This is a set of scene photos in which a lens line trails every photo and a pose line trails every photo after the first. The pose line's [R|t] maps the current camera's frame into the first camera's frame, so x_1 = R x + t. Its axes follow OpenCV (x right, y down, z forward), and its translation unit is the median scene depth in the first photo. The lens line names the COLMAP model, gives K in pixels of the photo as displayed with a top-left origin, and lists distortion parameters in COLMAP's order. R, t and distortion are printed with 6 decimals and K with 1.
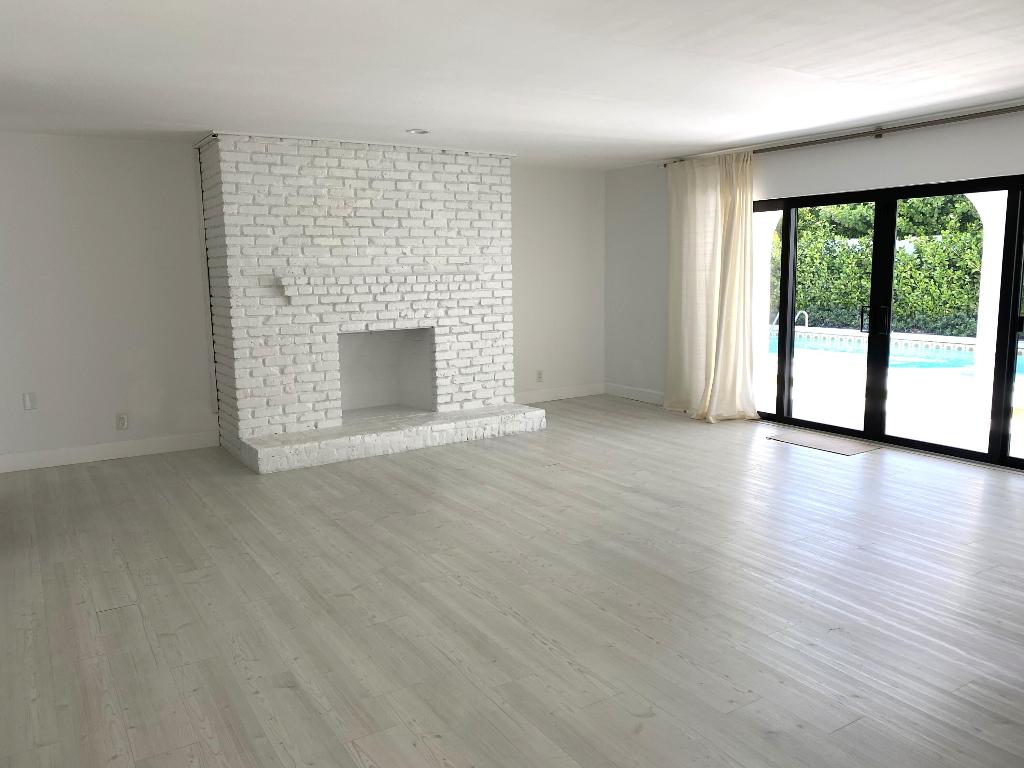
lens RADIAL K [[786.6, 0, 514.9], [0, 786.6, 382.8], [0, 0, 1]] dist [0.054437, -0.090624]
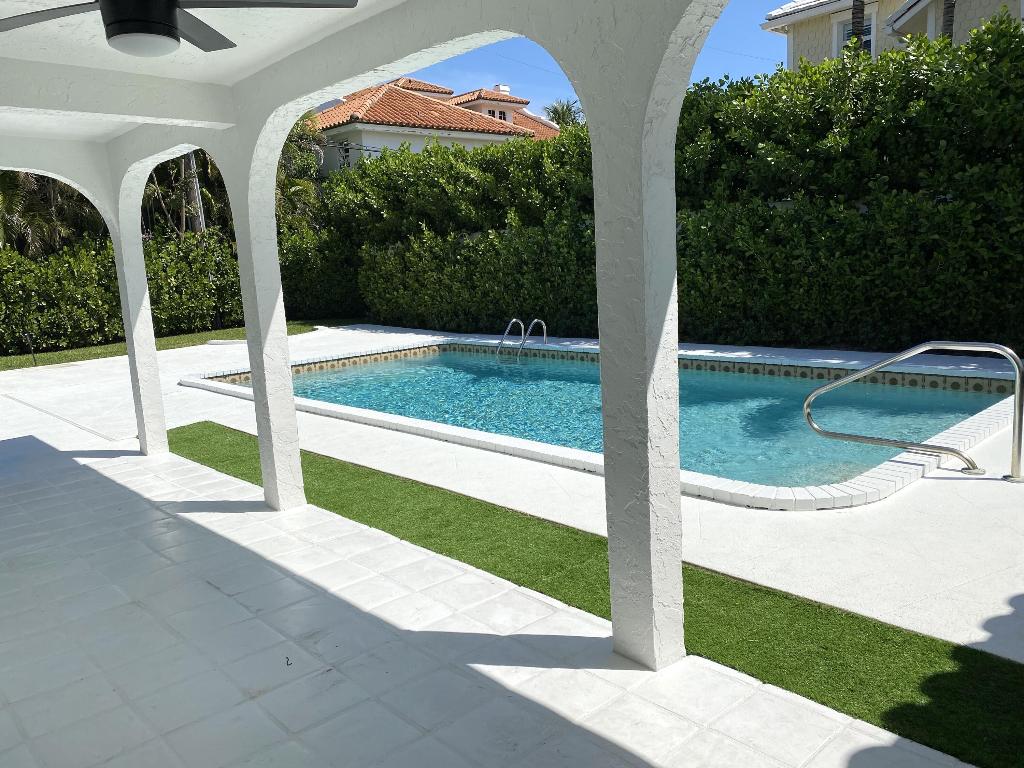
lens RADIAL K [[786.6, 0, 512.0], [0, 786.6, 385.4], [0, 0, 1]] dist [0.054437, -0.090624]
pose [[0.984267, -0.067407, 0.163321, 0.229976], [0.066682, 0.997725, 0.009922, -0.041220], [-0.163619, 0.001125, 0.986523, 0.308238]]
